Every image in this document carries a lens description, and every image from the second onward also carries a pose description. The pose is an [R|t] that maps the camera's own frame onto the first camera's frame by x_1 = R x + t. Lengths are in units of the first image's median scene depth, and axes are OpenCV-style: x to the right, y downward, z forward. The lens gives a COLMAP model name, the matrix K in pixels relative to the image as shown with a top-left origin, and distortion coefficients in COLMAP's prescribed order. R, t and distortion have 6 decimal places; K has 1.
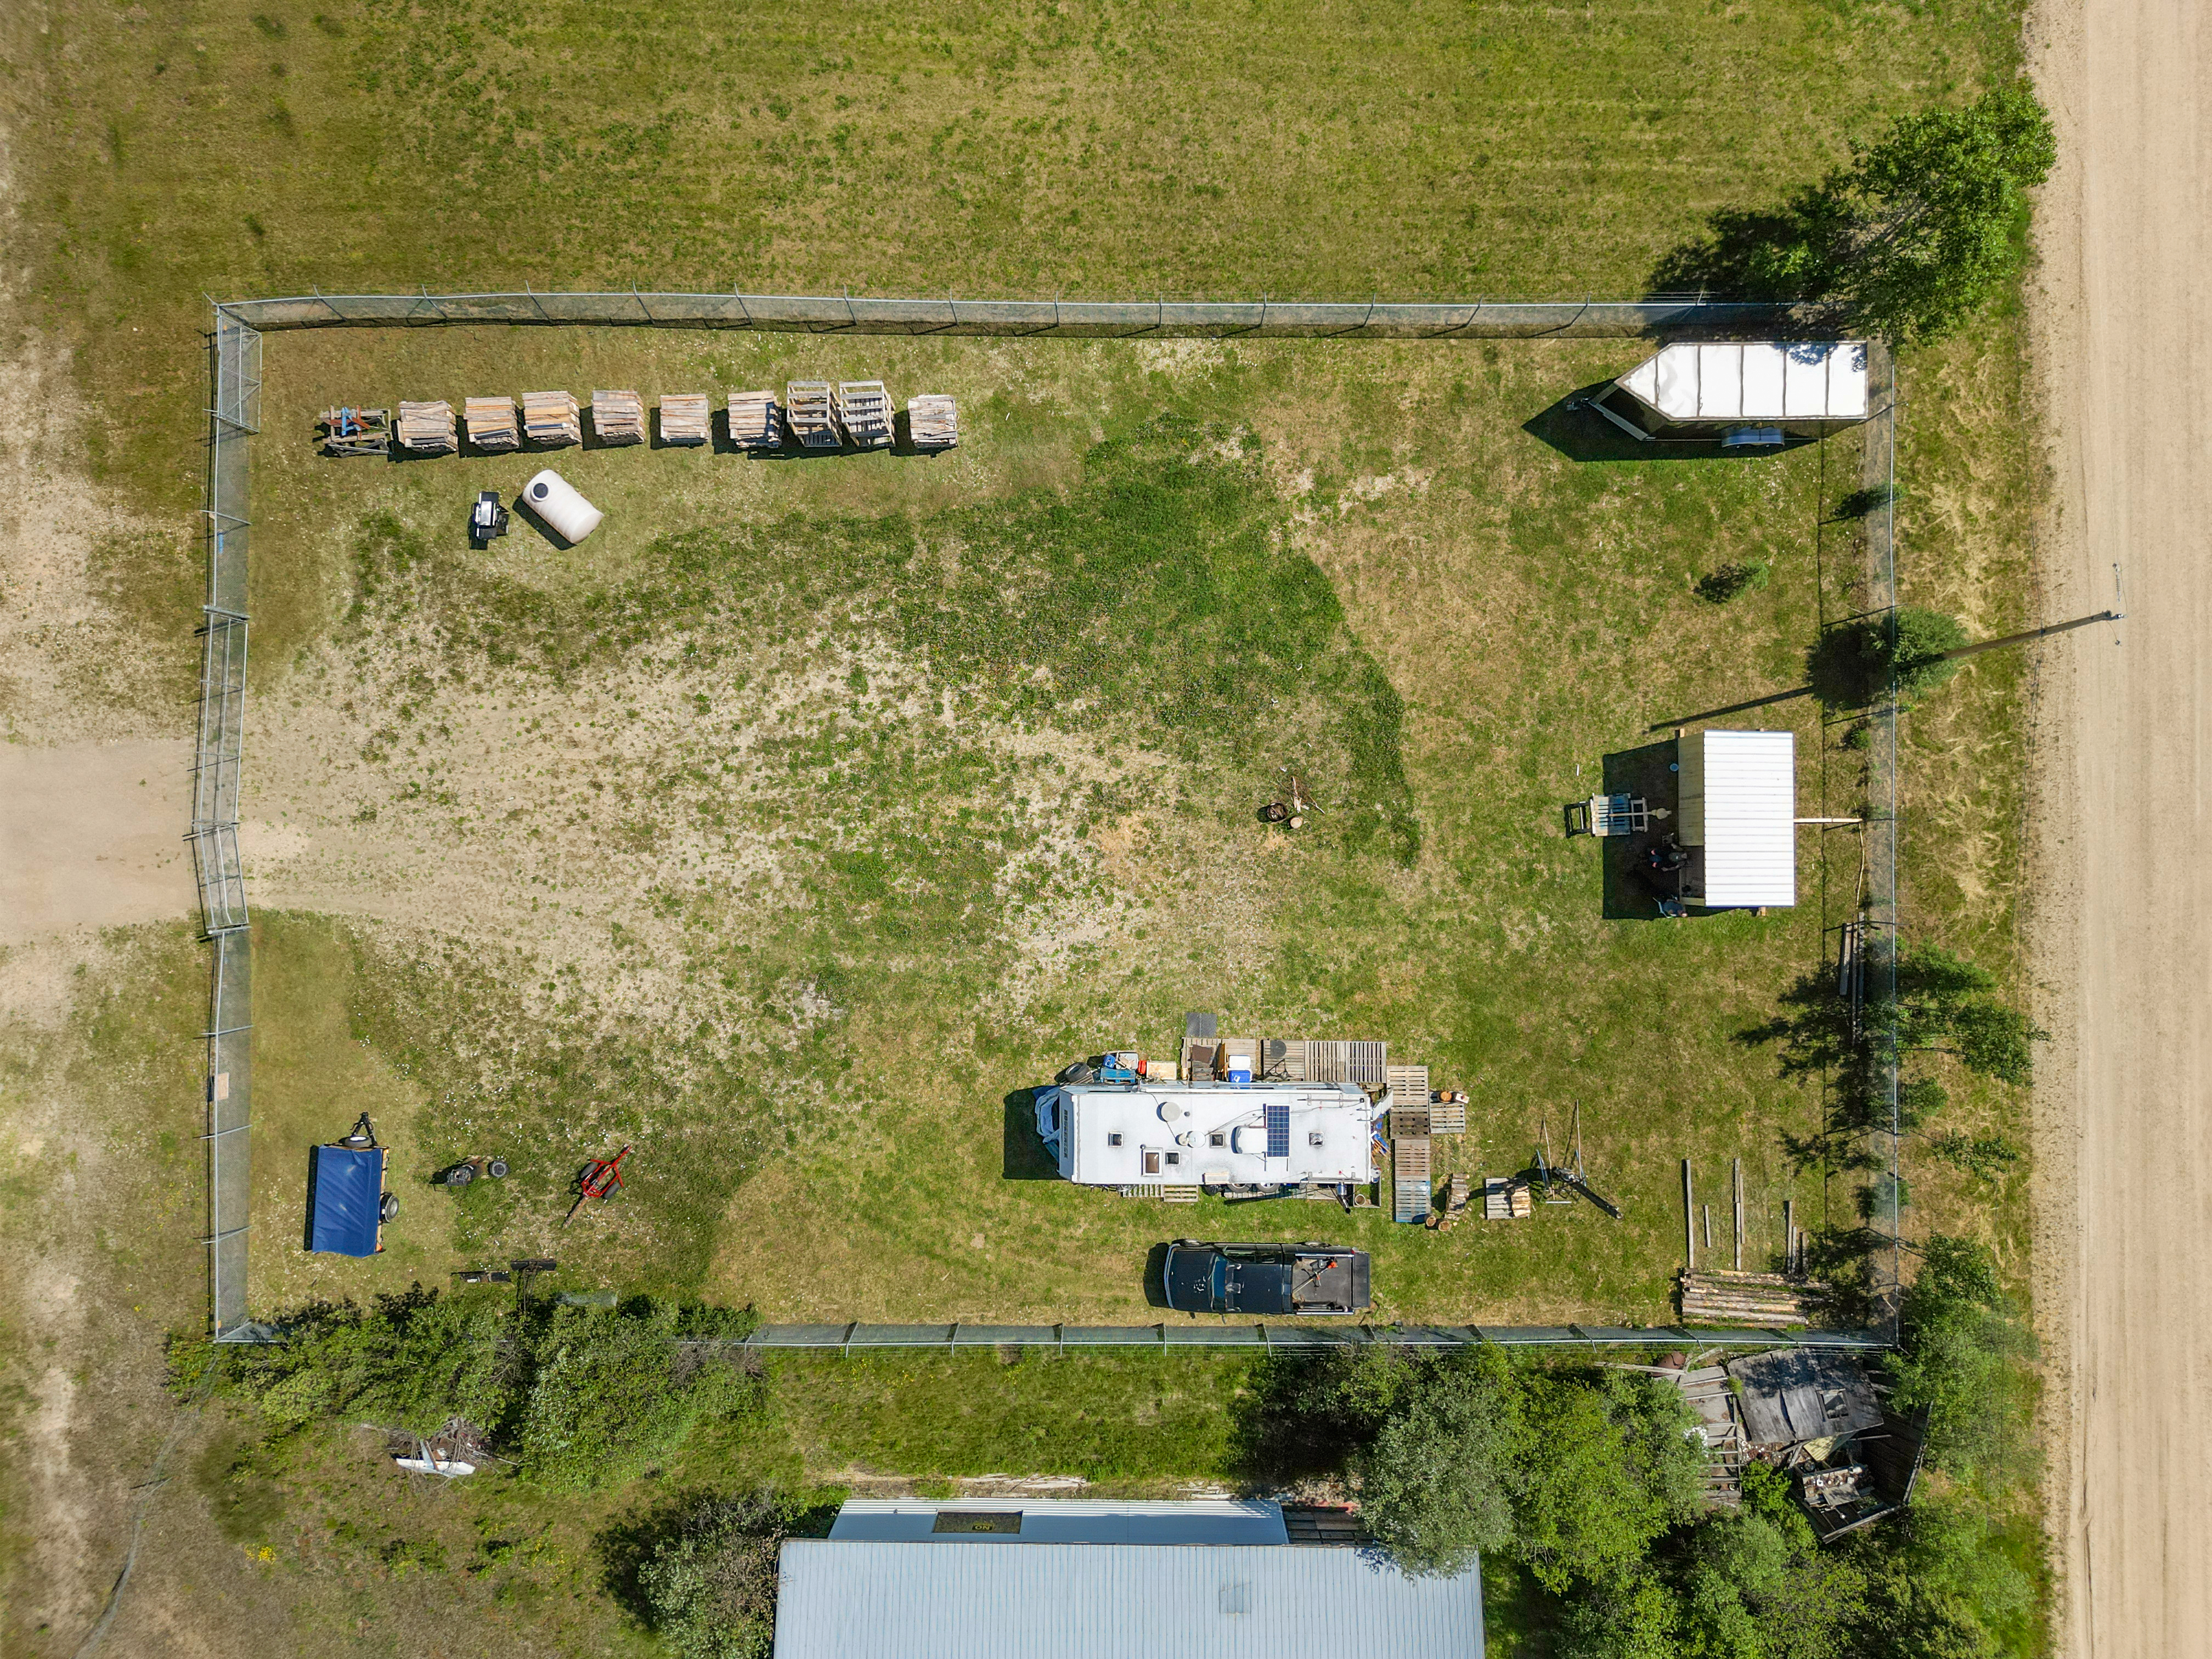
lens RADIAL K [[1555.4, 0, 1106.0], [0, 1555.4, 829.5], [0, 0, 1]] dist [0.039556, -0.042799]
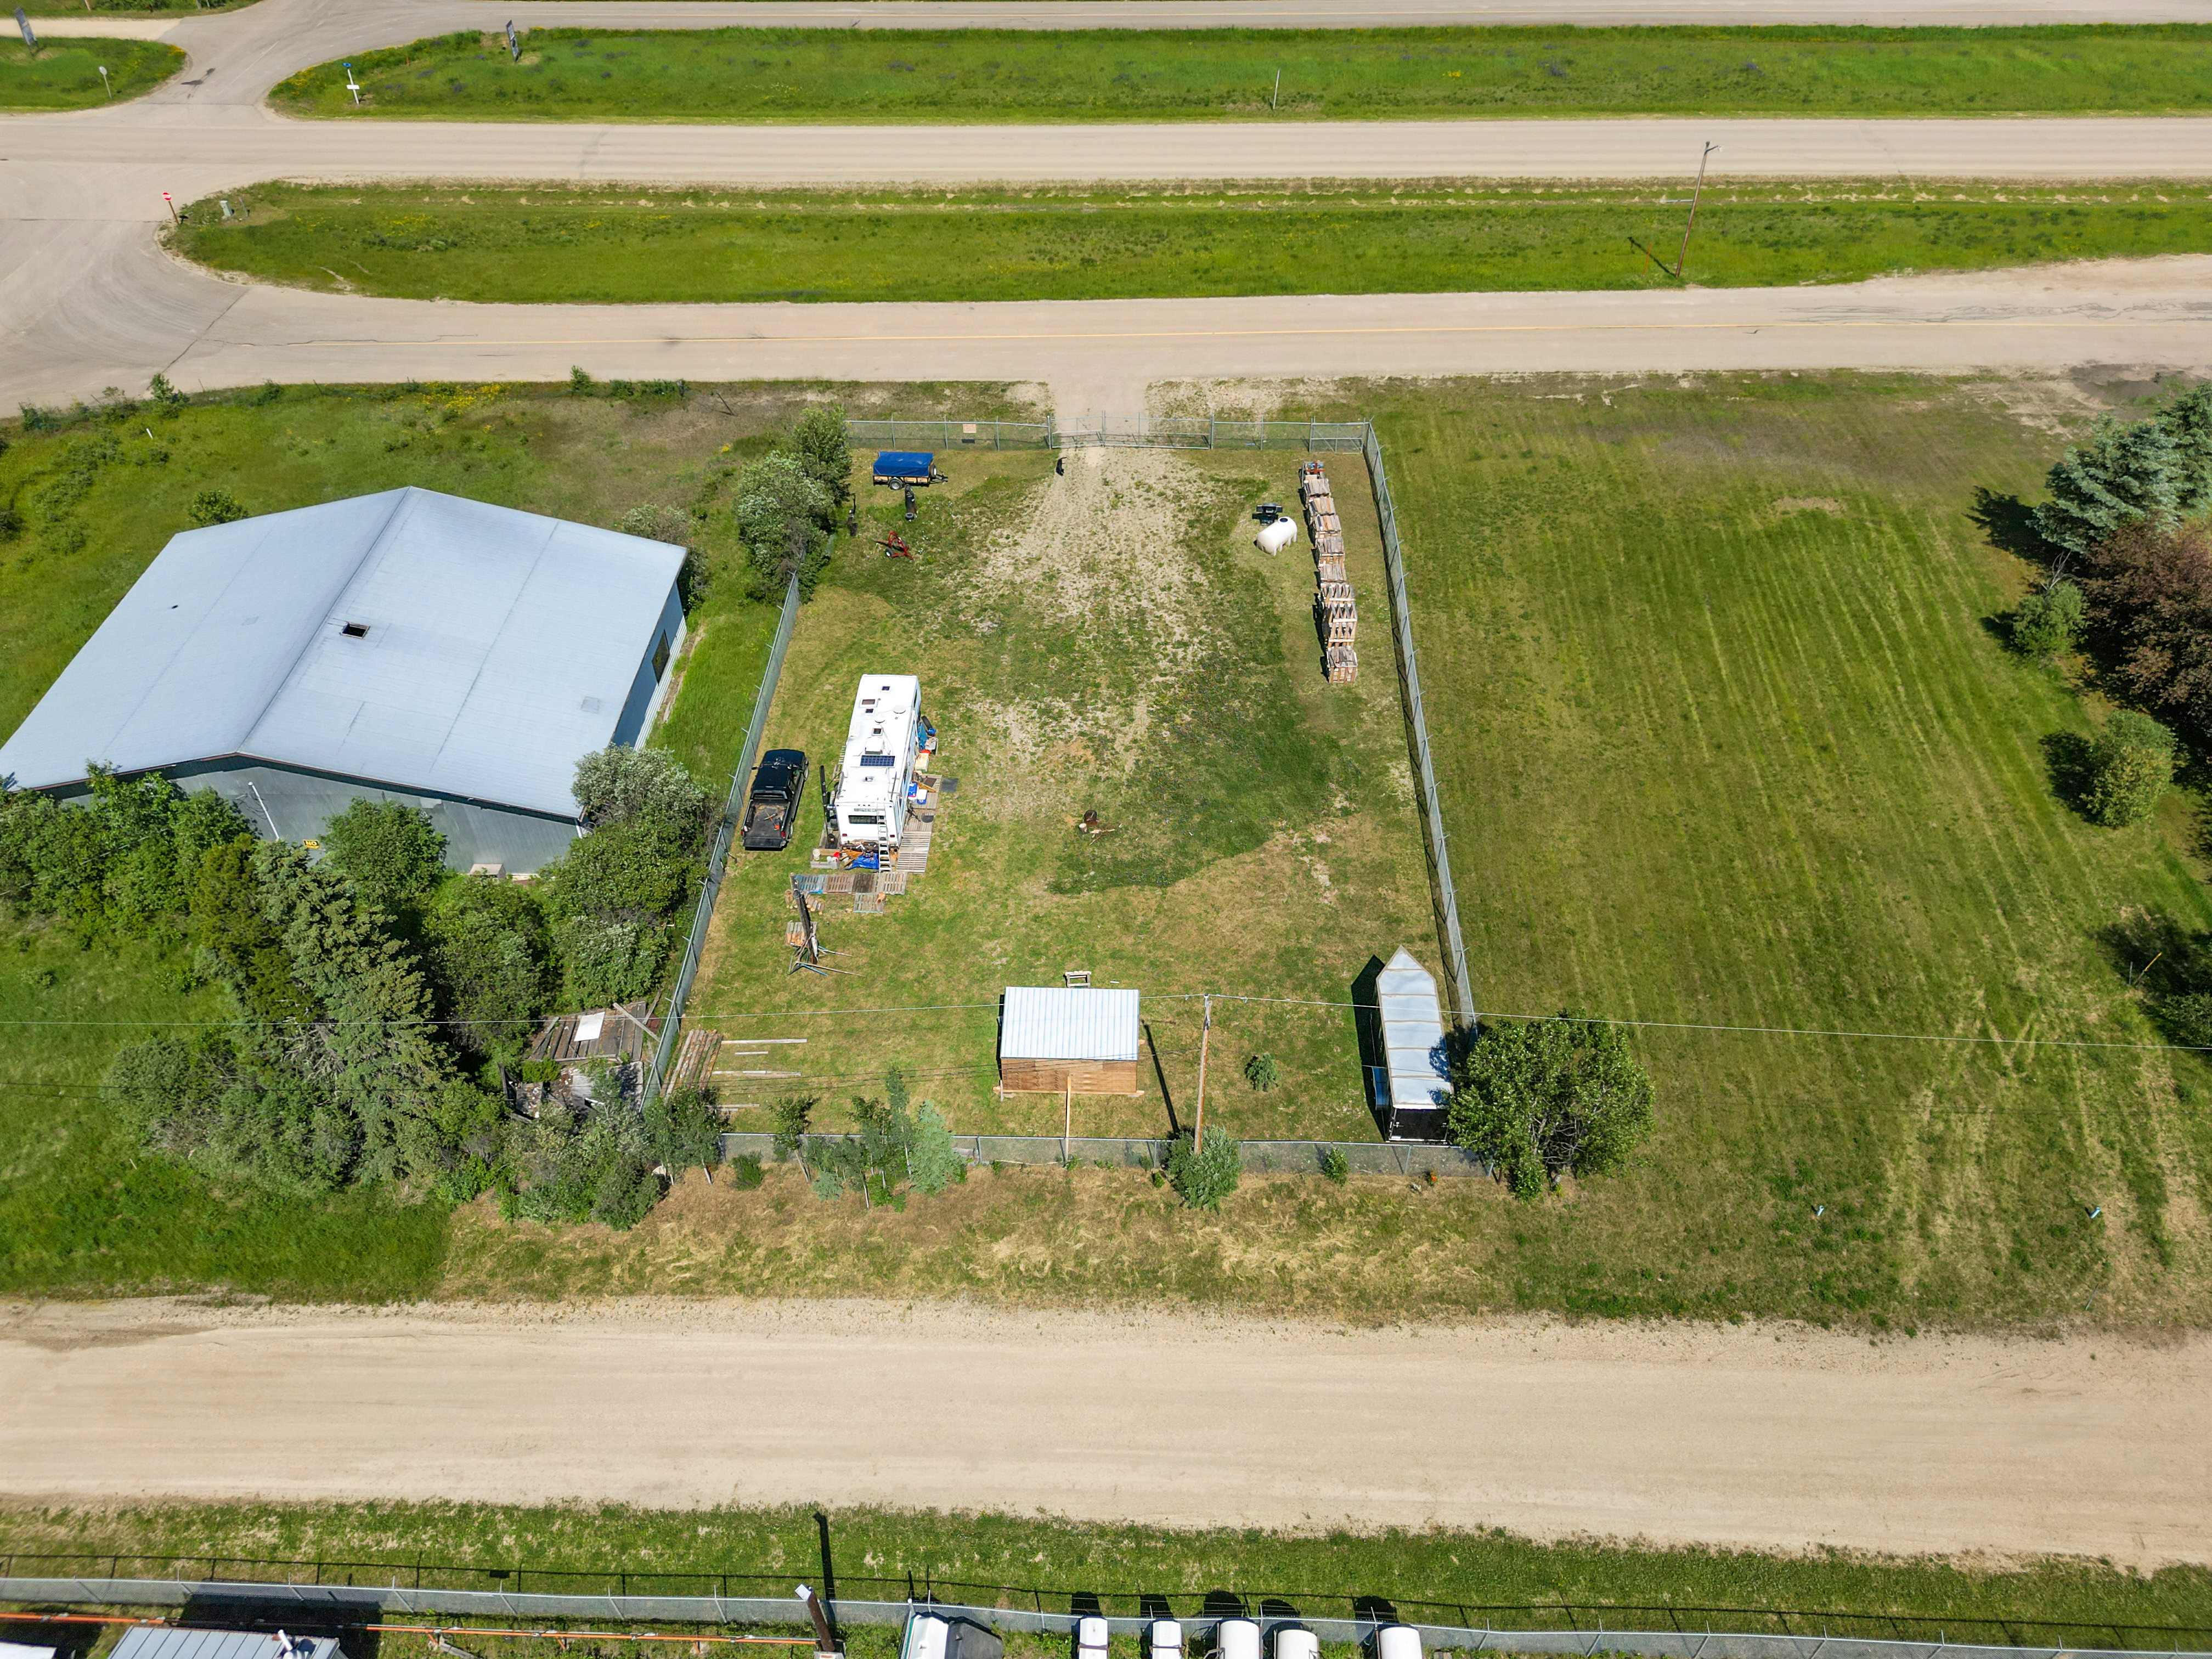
lens RADIAL K [[1555.4, 0, 1106.0], [0, 1555.4, 829.5], [0, 0, 1]] dist [0.039556, -0.042799]
pose [[-0.028749, 0.706212, -0.707417, 1.133434], [-0.999414, -0.007144, 0.033484, -0.073541], [0.018593, 0.707965, 0.706003, -0.014244]]
